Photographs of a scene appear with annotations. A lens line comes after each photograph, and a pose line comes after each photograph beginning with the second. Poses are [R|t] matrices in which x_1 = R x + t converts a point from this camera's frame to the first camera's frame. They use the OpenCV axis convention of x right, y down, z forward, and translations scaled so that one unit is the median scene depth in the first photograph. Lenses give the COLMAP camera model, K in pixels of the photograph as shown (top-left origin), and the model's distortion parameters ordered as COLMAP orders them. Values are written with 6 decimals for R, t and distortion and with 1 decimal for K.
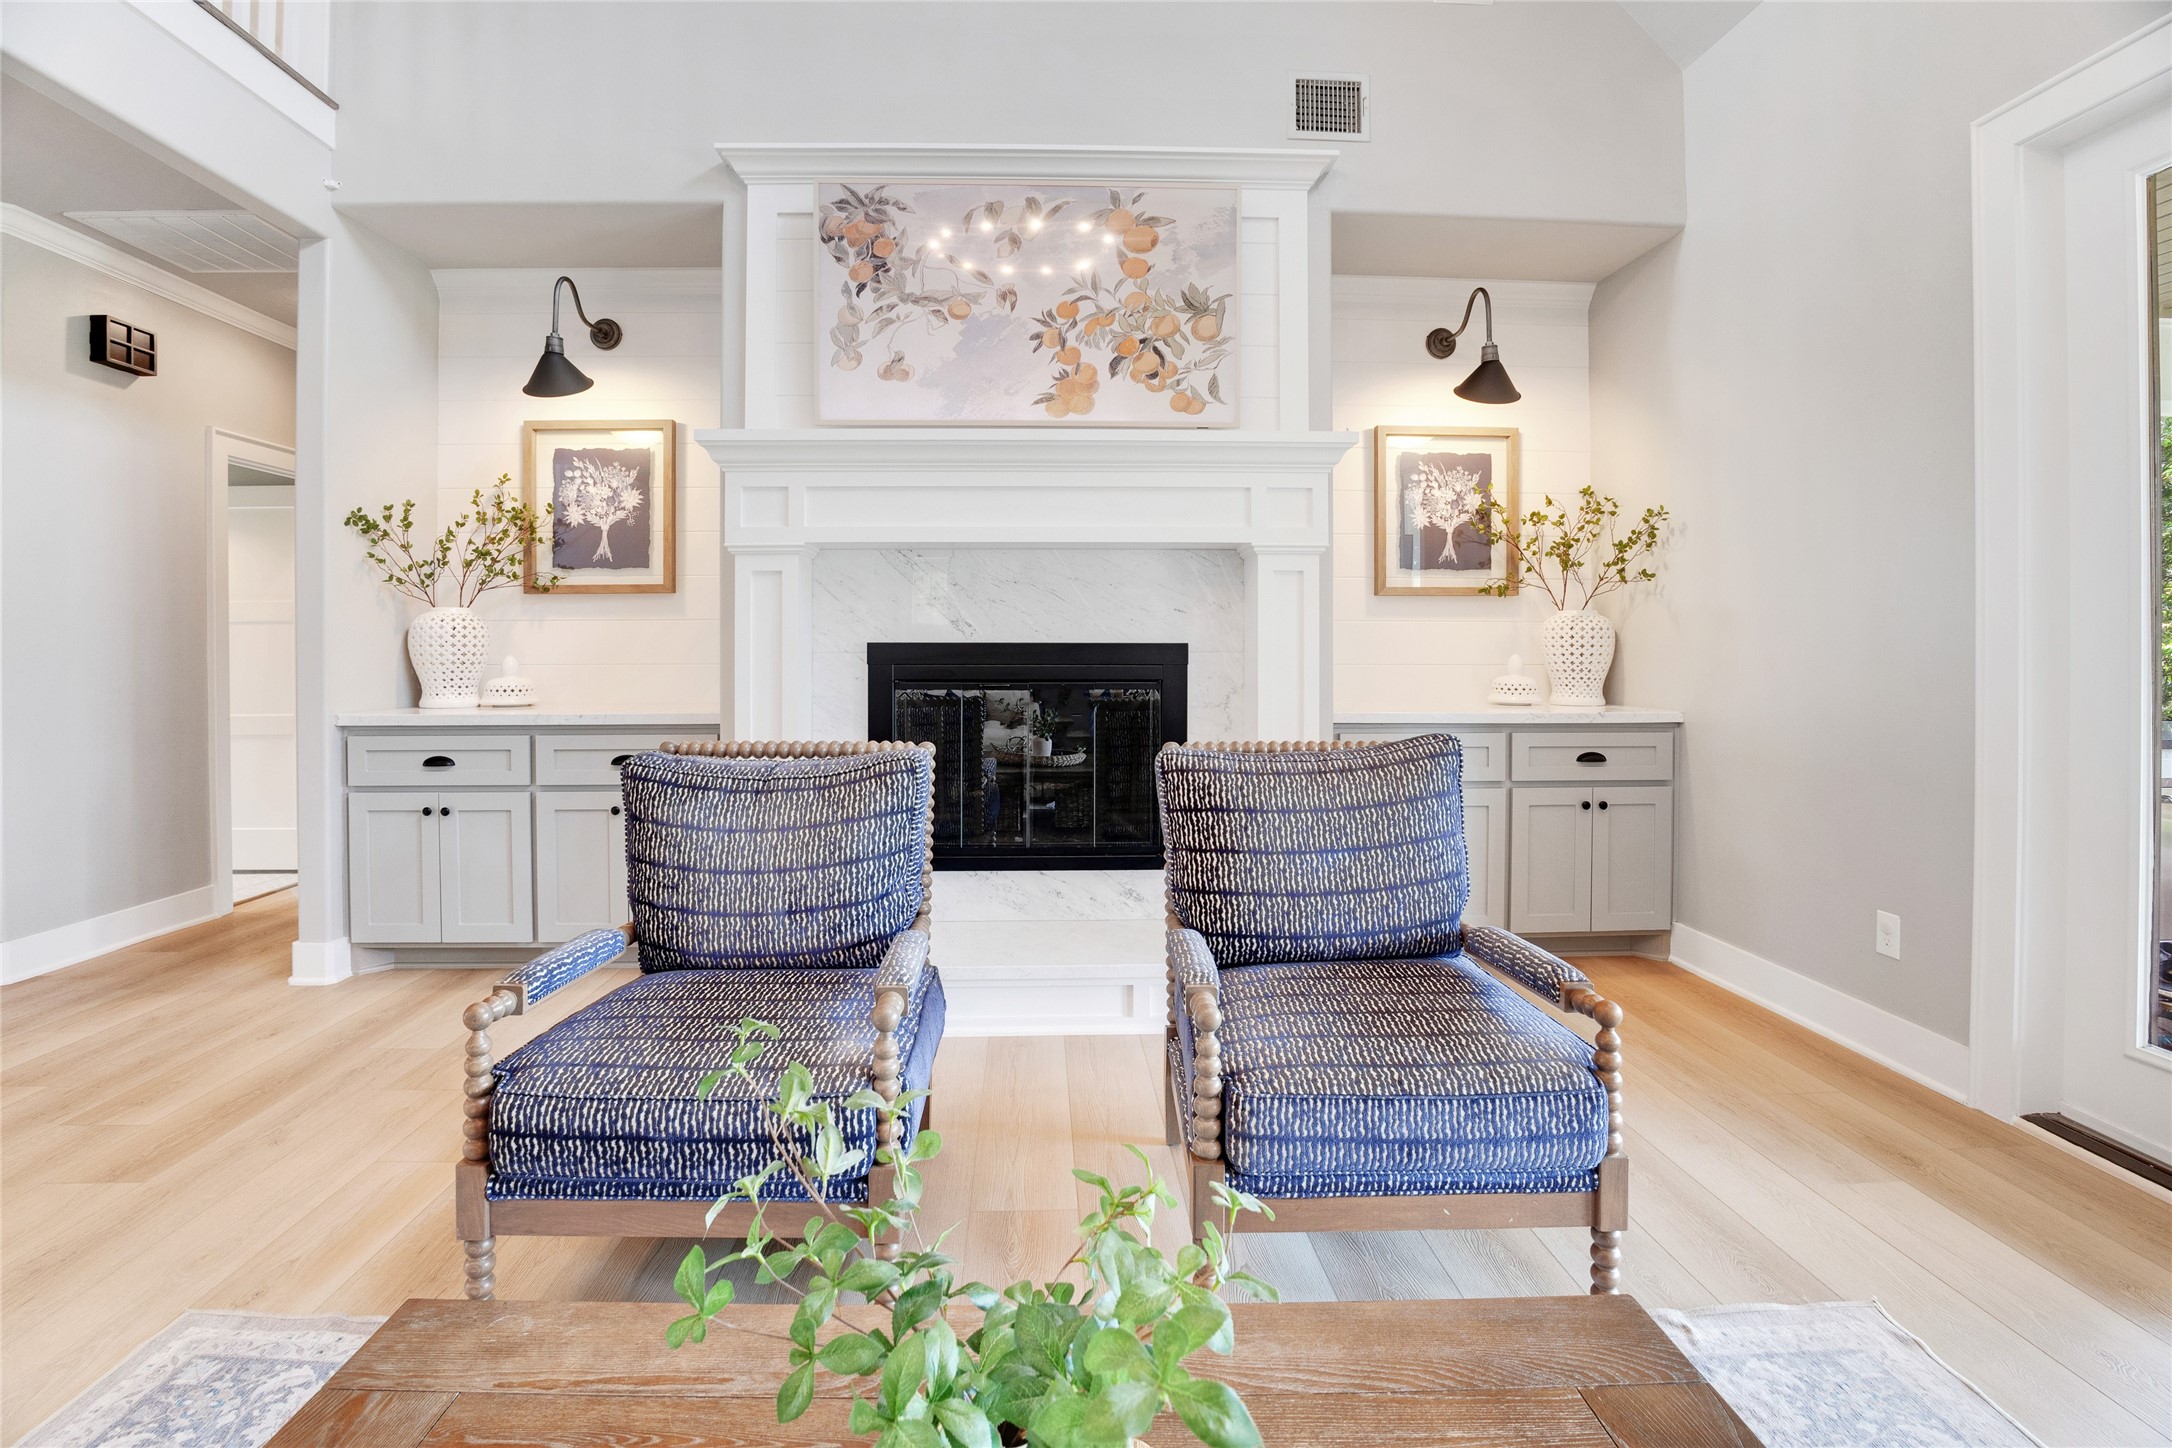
lens RADIAL K [[1021.3, 0, 1084.5], [0, 1021.3, 643.1], [0, 0, 1]] dist [-0.054258, 0.000270]
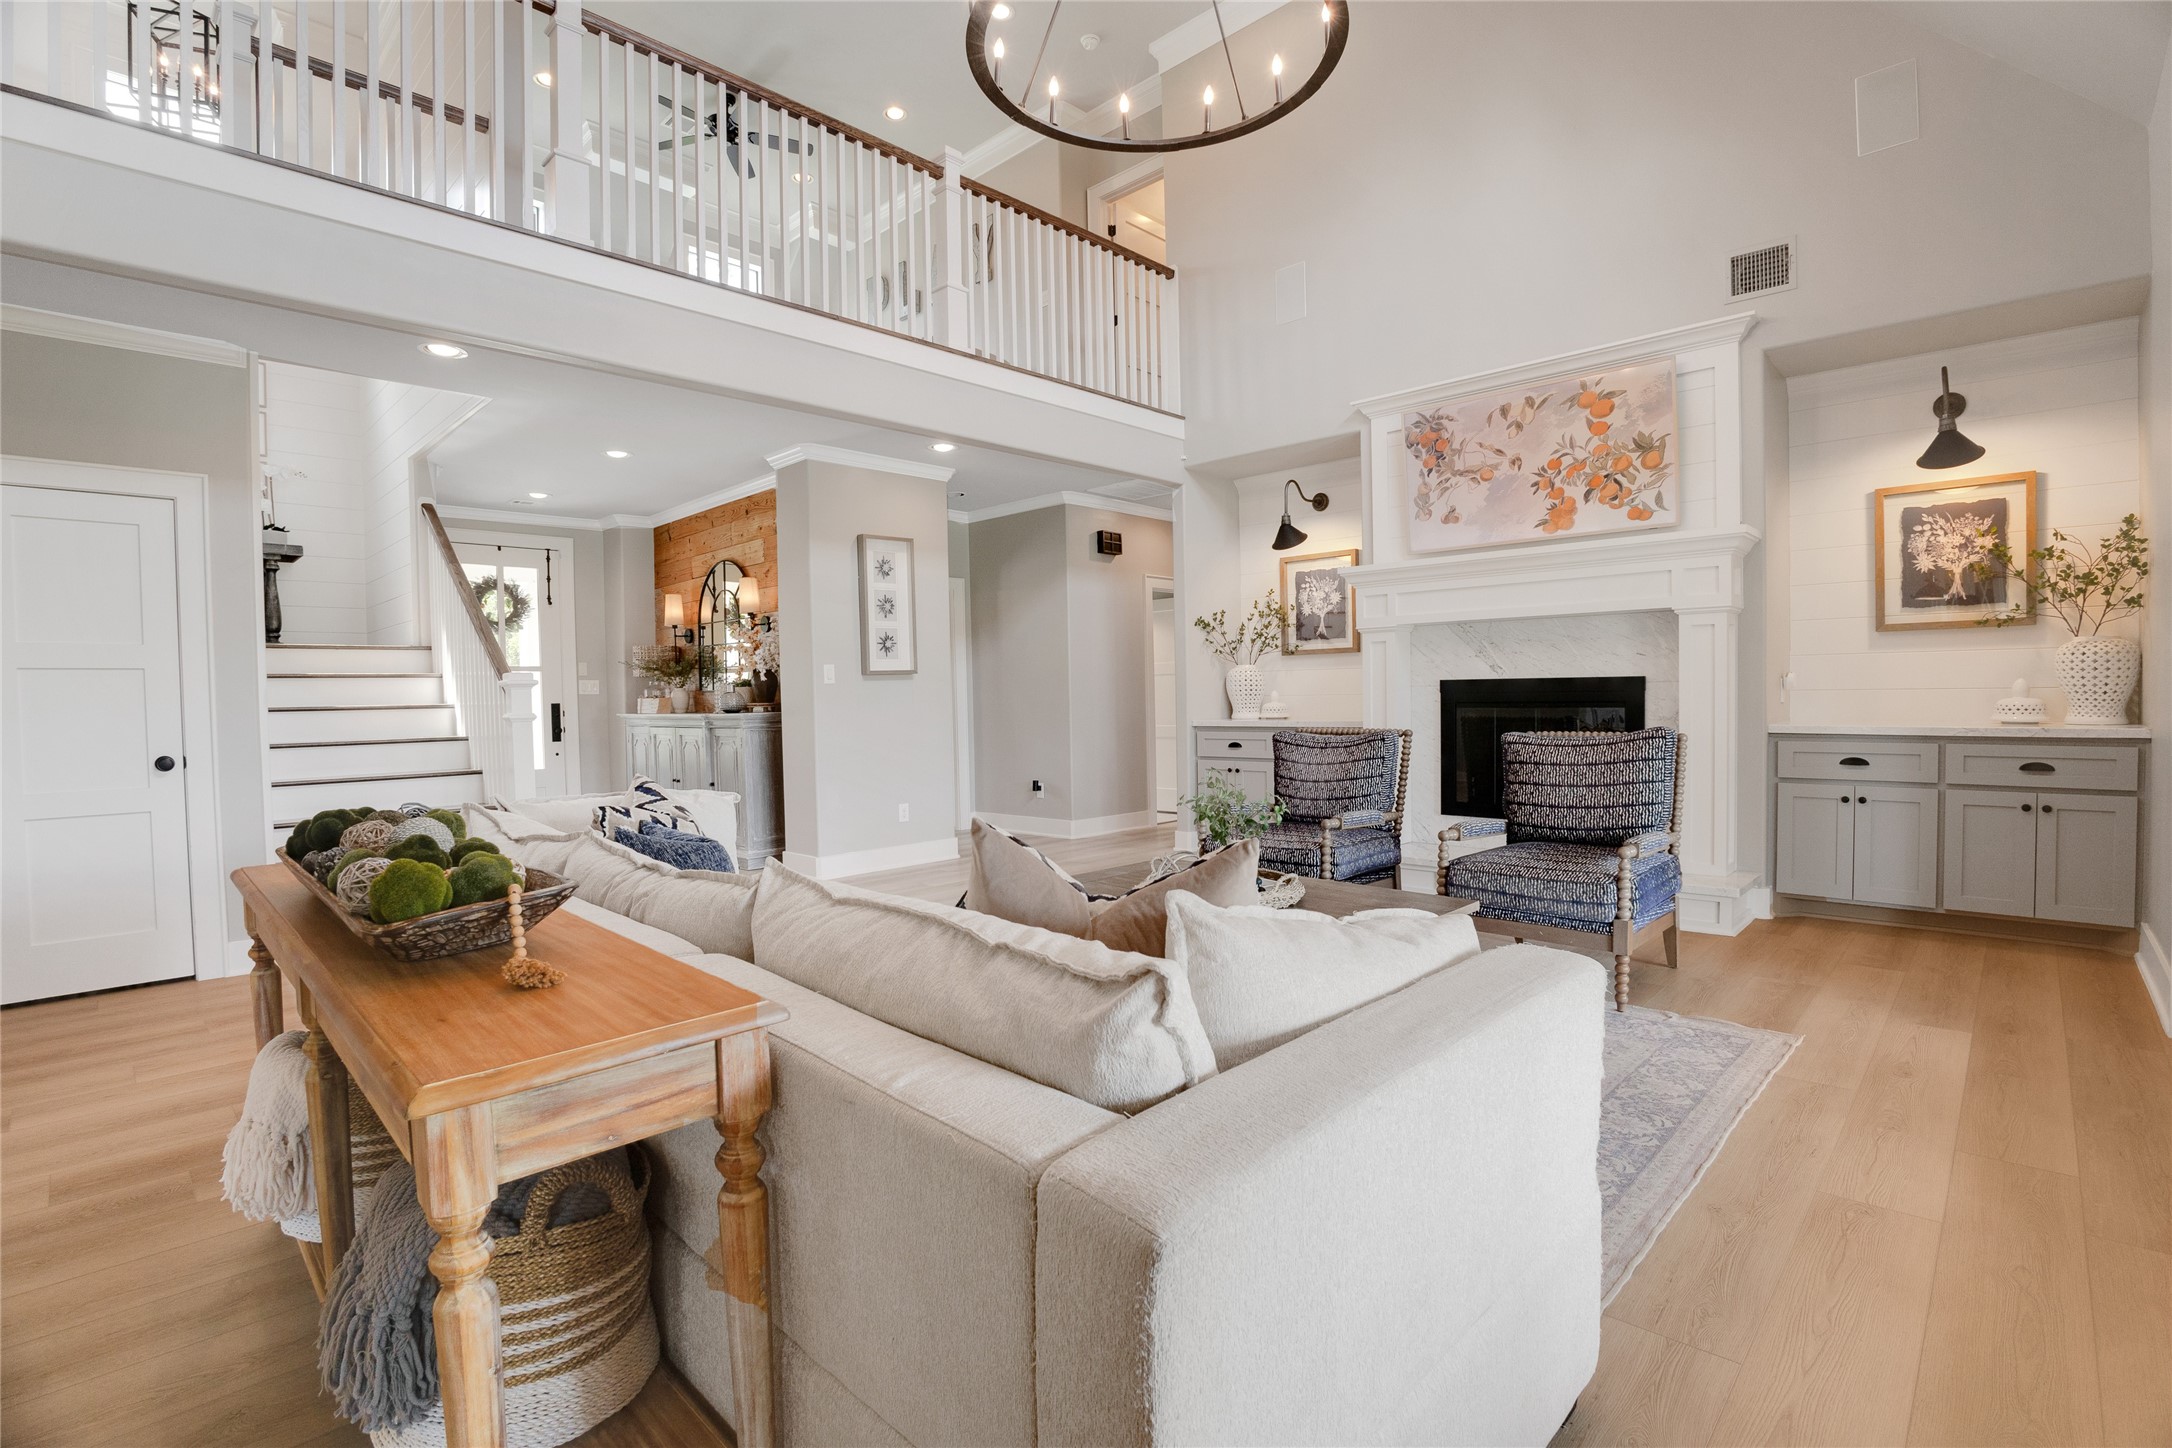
lens RADIAL K [[963.2, 0, 1080.9], [0, 963.2, 725.2], [0, 0, 1]] dist [-0.042564, 0.010577]
pose [[0.687124, 0.013248, -0.726420, 0.532226], [0.021192, 0.999043, 0.038265, 0.001327], [0.726231, -0.041687, 0.686185, -0.529943]]
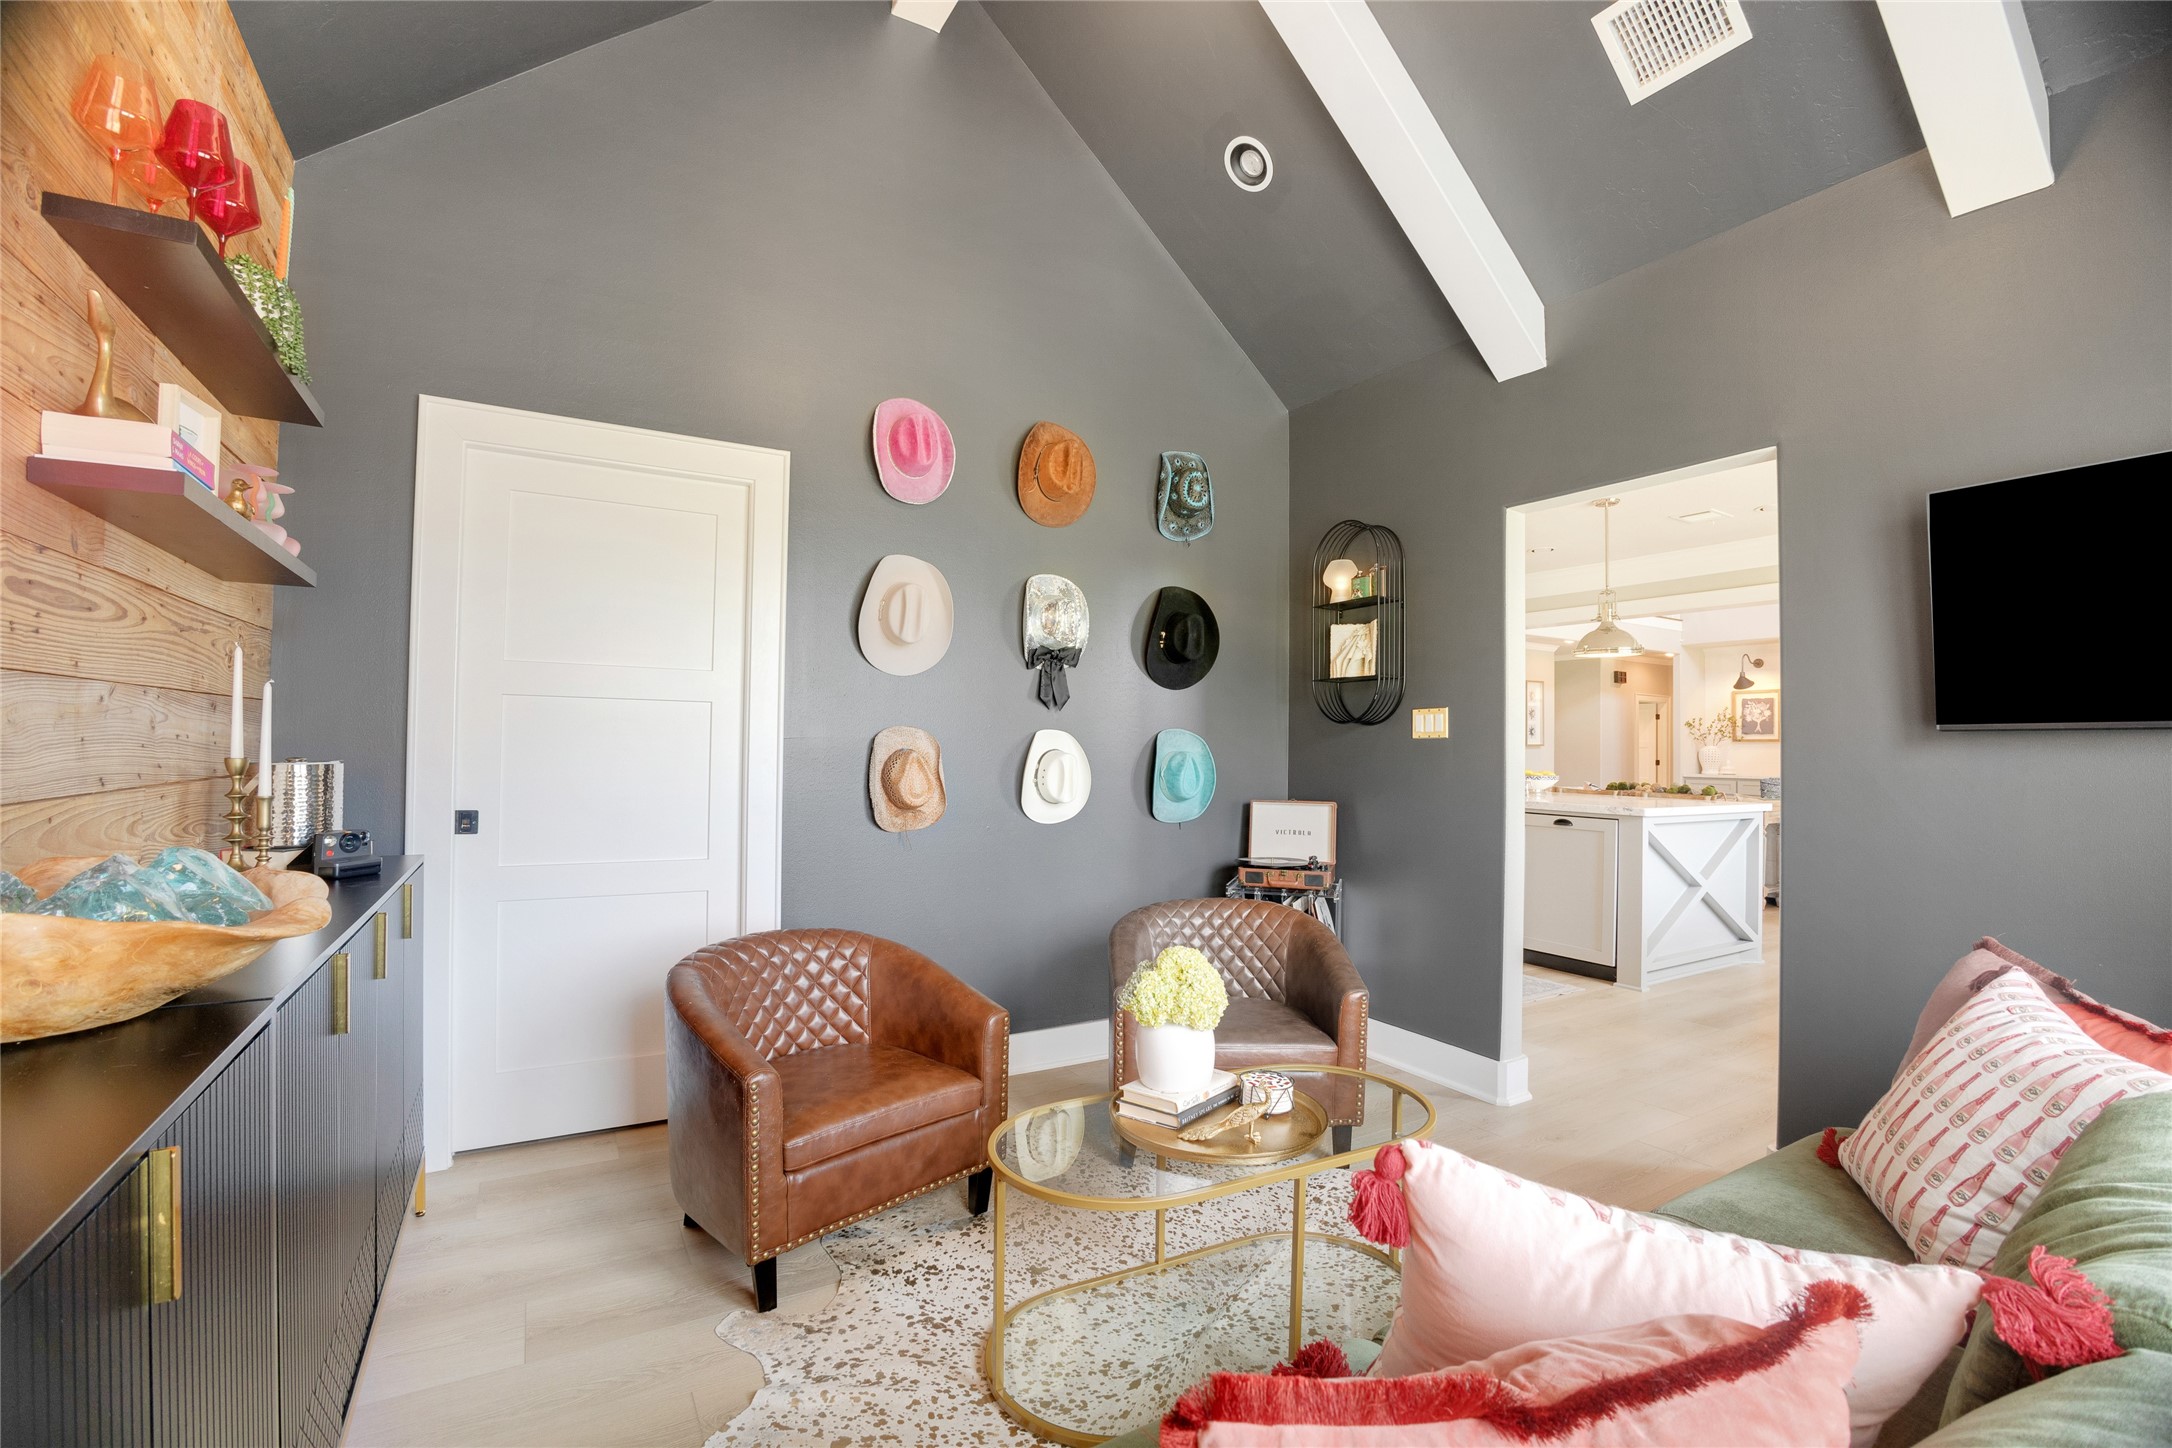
lens RADIAL K [[963.2, 0, 1080.9], [0, 963.2, 725.2], [0, 0, 1]] dist [-0.042564, 0.010577]
pose [[0.482722, -0.010888, -0.875706, 1.444275], [-0.008722, 0.999813, -0.017238, -0.037348], [0.875730, 0.015959, 0.482536, -3.028212]]
